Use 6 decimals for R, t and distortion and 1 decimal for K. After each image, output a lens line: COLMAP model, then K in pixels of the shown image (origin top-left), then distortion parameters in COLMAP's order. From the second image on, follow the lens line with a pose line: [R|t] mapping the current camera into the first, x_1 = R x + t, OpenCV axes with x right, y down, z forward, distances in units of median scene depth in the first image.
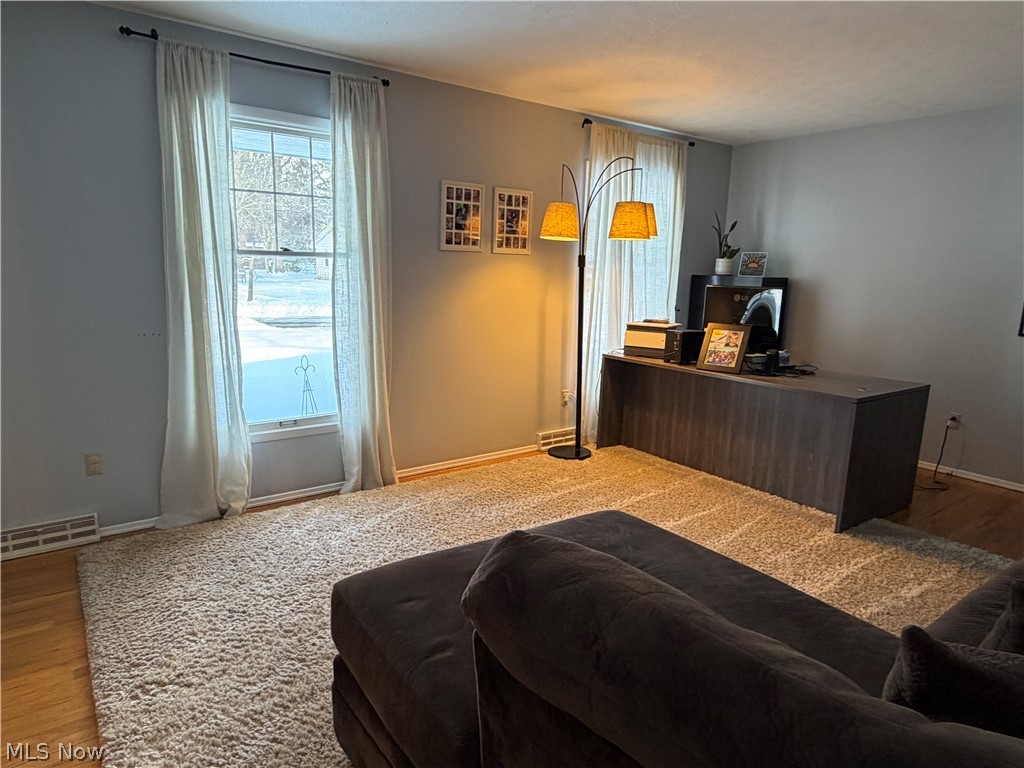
lens RADIAL K [[628.5, 0, 512.8], [0, 628.5, 385.5], [0, 0, 1]] dist [-0.000360, 0.002448]
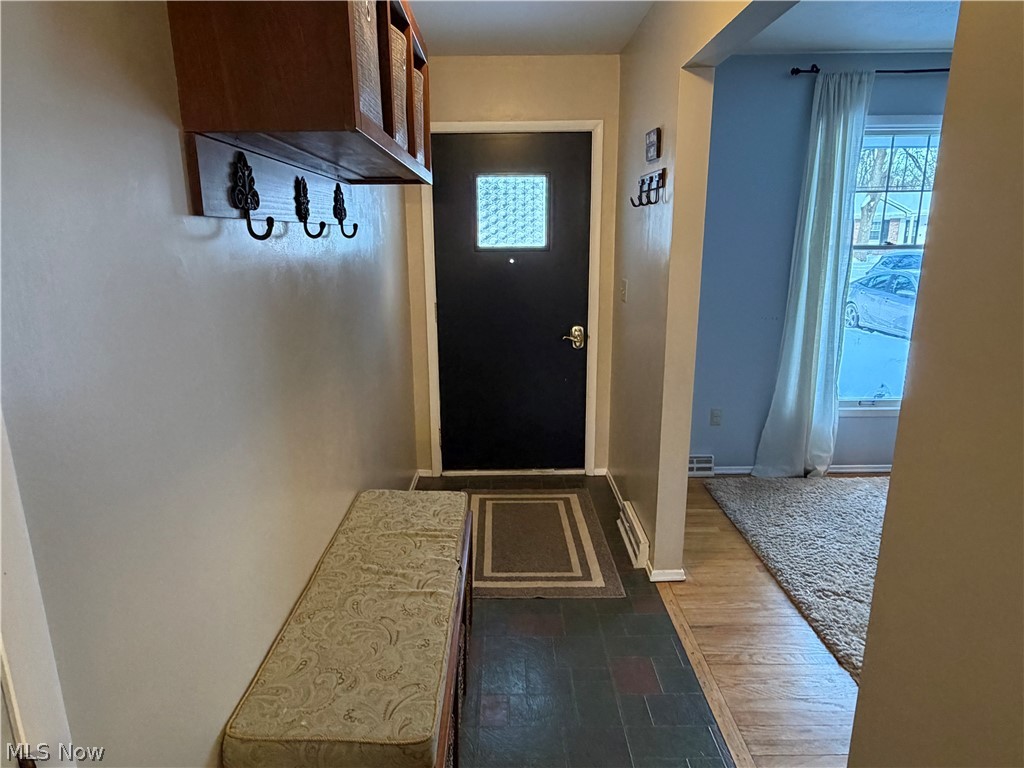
lens RADIAL K [[628.5, 0, 504.9], [0, 628.5, 383.9], [0, 0, 1]] dist [-0.000360, 0.002448]
pose [[0.799339, 0.100795, -0.592367, -0.228014], [-0.081533, 0.994907, 0.059269, 0.014373], [0.595324, 0.000921, 0.803486, -0.265590]]
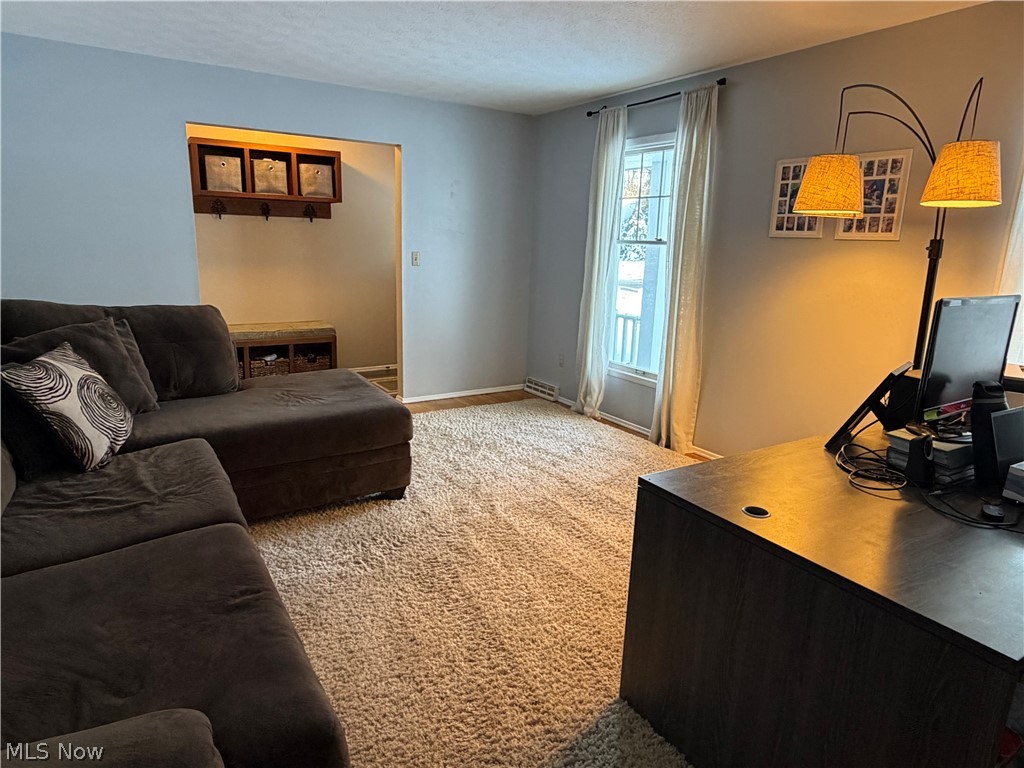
lens RADIAL K [[628.5, 0, 510.8], [0, 628.5, 384.3], [0, 0, 1]] dist [-0.000360, 0.002448]
pose [[-0.075517, 0.195087, -0.977874, 1.007255], [-0.224083, 0.952271, 0.207284, -0.134842], [0.971640, 0.234778, -0.028197, 0.825349]]
